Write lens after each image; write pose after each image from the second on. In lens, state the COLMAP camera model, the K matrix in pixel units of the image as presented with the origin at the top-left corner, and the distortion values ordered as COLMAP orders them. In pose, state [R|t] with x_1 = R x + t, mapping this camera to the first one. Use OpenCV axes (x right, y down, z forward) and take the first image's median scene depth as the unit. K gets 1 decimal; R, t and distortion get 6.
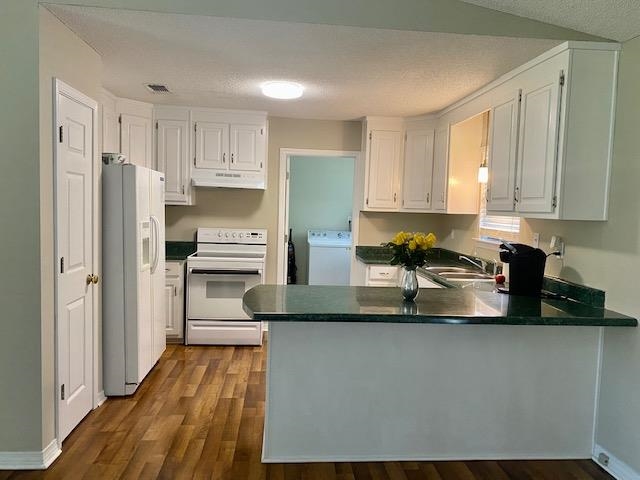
lens RADIAL K [[495.8, 0, 319.2], [0, 495.8, 240.2], [0, 0, 1]] dist [0.074750, -0.057502]
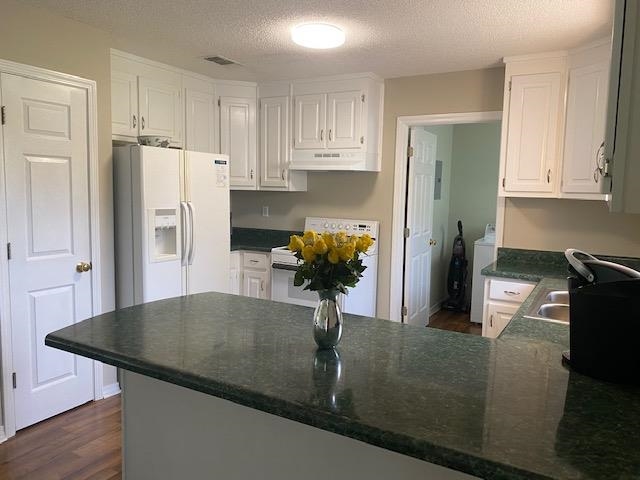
lens RADIAL K [[495.8, 0, 313.9], [0, 495.8, 239.8], [0, 0, 1]] dist [0.074750, -0.057502]
pose [[0.817863, 0.047621, -0.573439, 0.292182], [-0.036144, 0.998853, 0.031399, -0.013159], [0.574276, -0.004954, 0.818646, 0.297268]]
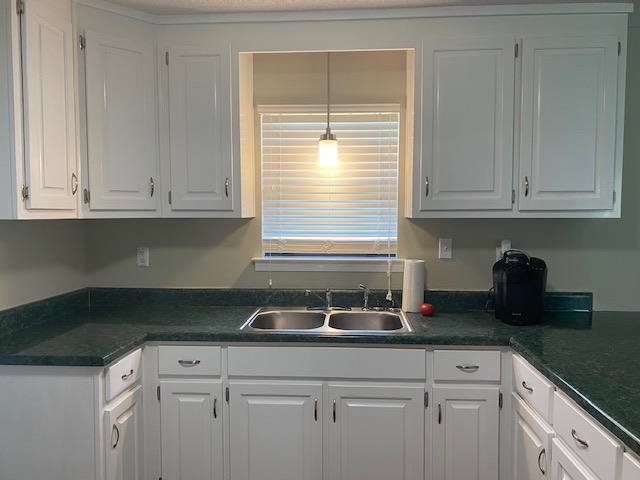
lens RADIAL K [[495.8, 0, 318.4], [0, 495.8, 242.7], [0, 0, 1]] dist [0.074750, -0.057502]
pose [[0.140081, -0.095314, 0.985542, -0.240794], [0.072548, 0.993669, 0.085789, -0.061666], [-0.987479, 0.059481, 0.146109, 0.771010]]
